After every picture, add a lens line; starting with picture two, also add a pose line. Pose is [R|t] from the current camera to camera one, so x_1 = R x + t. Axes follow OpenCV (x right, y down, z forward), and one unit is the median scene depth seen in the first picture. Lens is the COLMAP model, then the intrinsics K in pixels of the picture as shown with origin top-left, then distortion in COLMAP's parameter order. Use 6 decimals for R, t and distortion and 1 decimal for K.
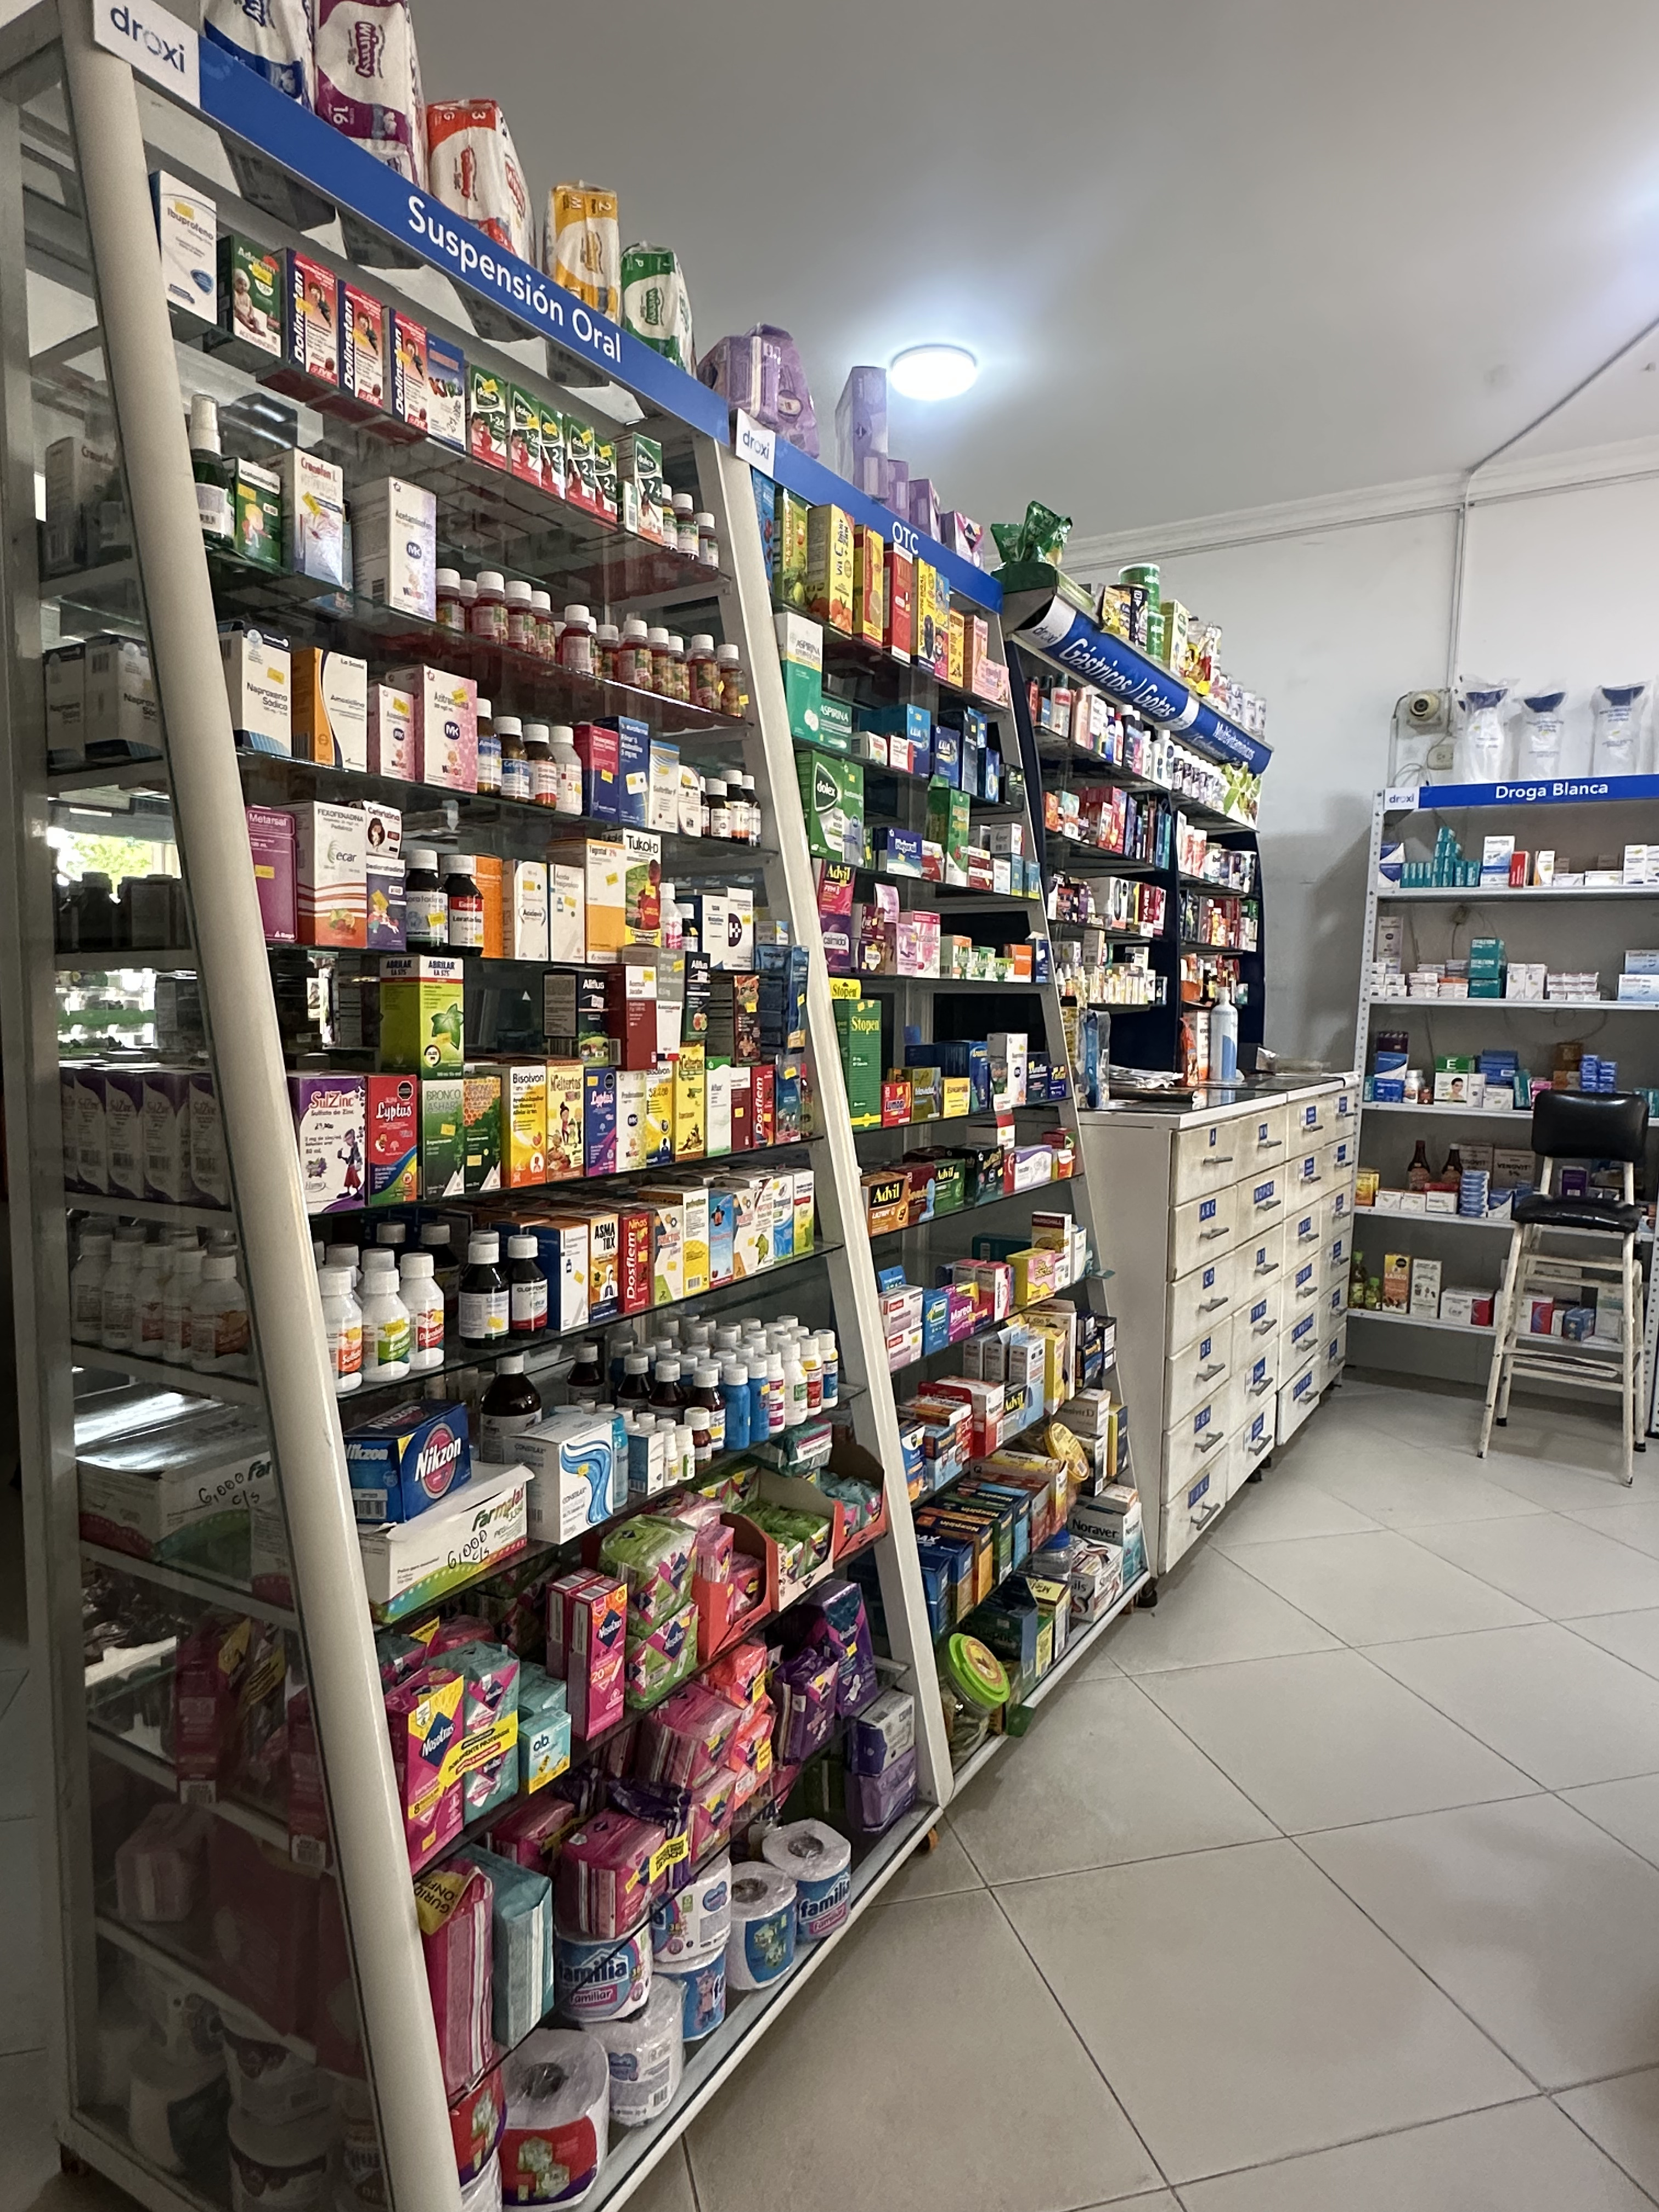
lens RADIAL K [[1332.2, 0, 821.0], [0, 1332.2, 1105.9], [0, 0, 1]] dist [-0.001140, -0.001051]
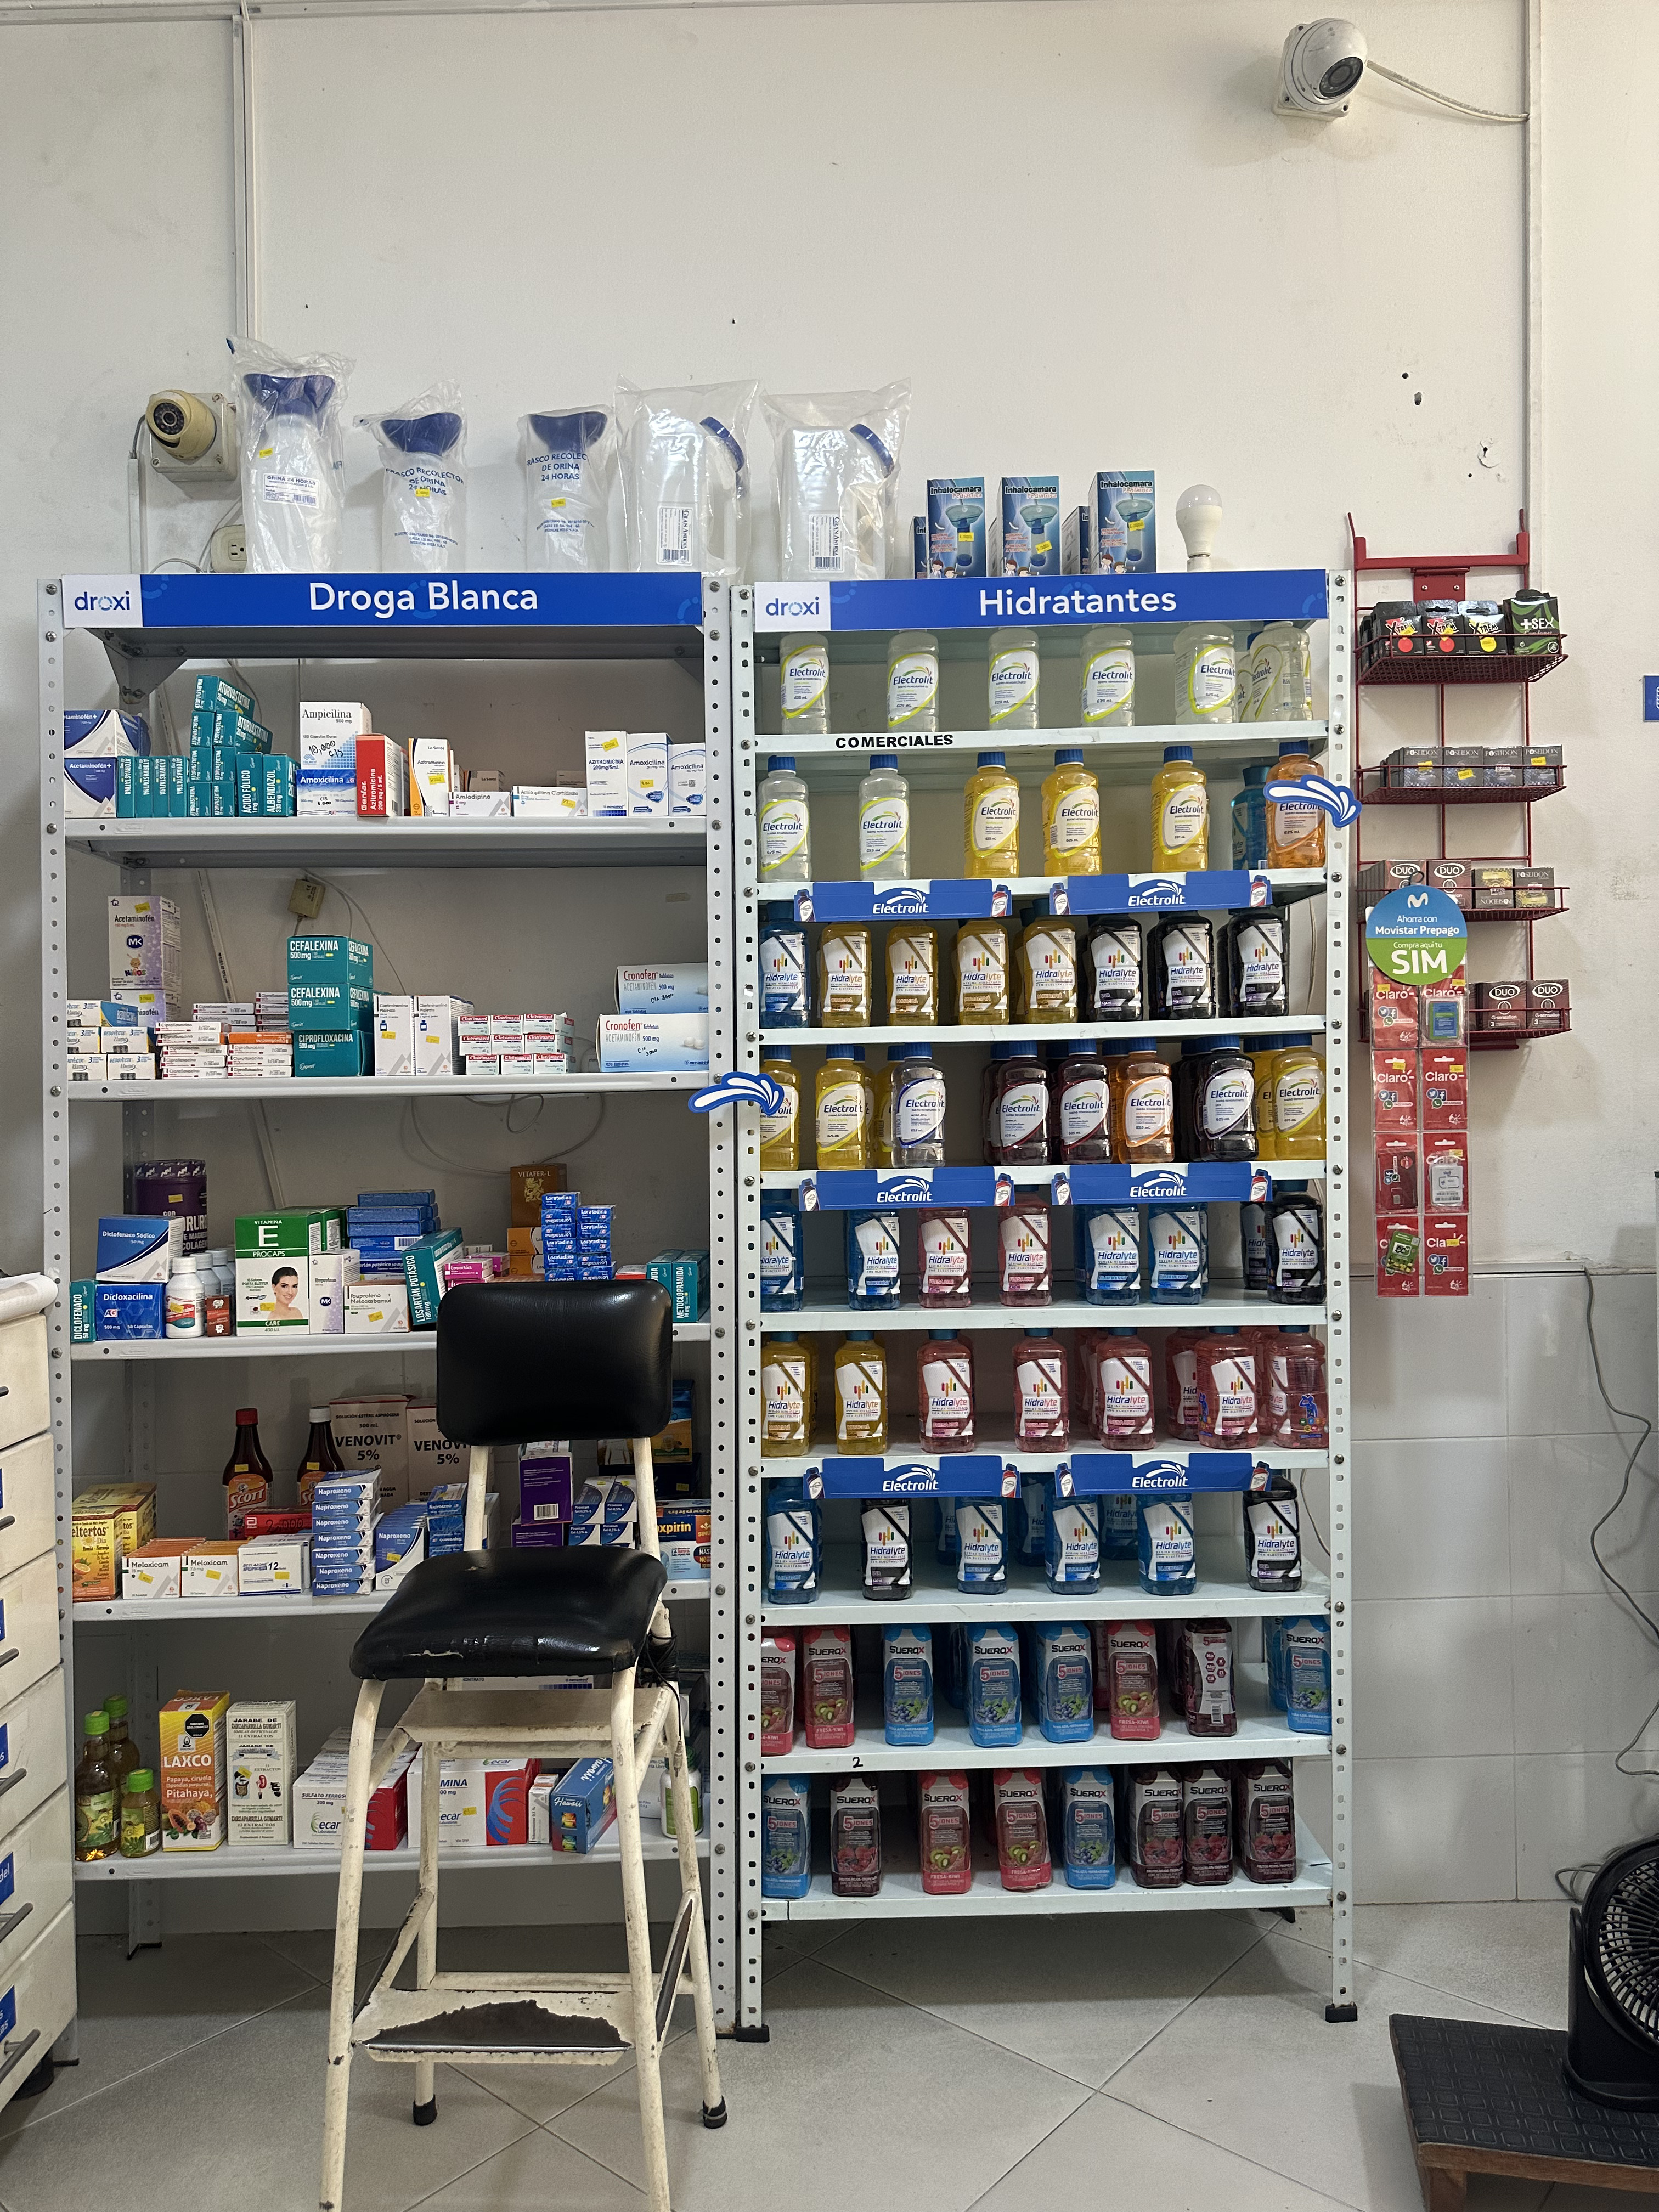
lens RADIAL K [[1569.4, 0, 825.9], [0, 1569.4, 1089.3], [0, 0, 1]] dist [0.030712, -0.014653]
pose [[0.838245, -0.037948, 0.543971, 0.353915], [0.083418, 0.994758, -0.059150, -0.033392], [-0.538875, 0.094959, 0.837016, 0.487534]]
